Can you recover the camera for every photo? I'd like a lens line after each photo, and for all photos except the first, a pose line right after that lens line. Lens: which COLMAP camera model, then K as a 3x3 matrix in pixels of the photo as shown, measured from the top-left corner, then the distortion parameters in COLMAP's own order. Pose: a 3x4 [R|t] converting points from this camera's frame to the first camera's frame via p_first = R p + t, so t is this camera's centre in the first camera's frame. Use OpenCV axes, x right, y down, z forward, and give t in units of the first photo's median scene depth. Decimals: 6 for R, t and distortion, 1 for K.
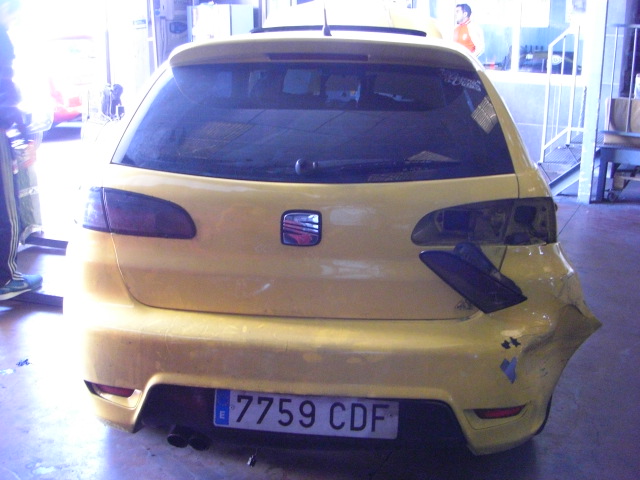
lens RADIAL K [[717.8, 0, 320.0], [0, 717.8, 240.0], [0, 0, 1]] dist [-0.170278, 0.035181]
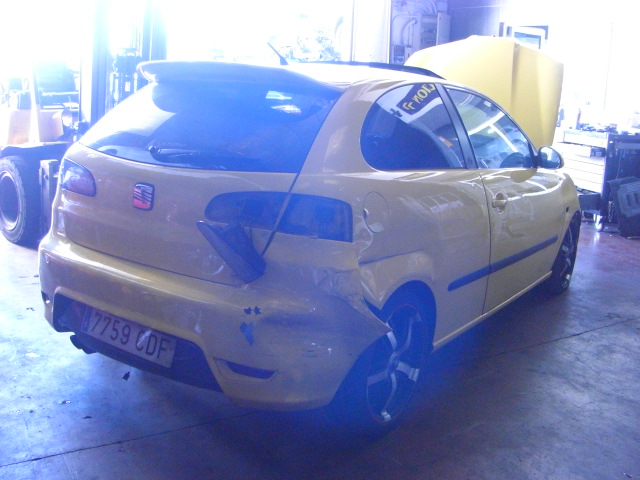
lens RADIAL K [[717.8, 0, 320.0], [0, 717.8, 240.0], [0, 0, 1]] dist [-0.170278, 0.035181]
pose [[0.868827, 0.144239, -0.473639, 0.906601], [-0.181466, 0.982824, -0.033571, 0.048642], [0.460662, 0.115117, 0.880079, -0.020604]]
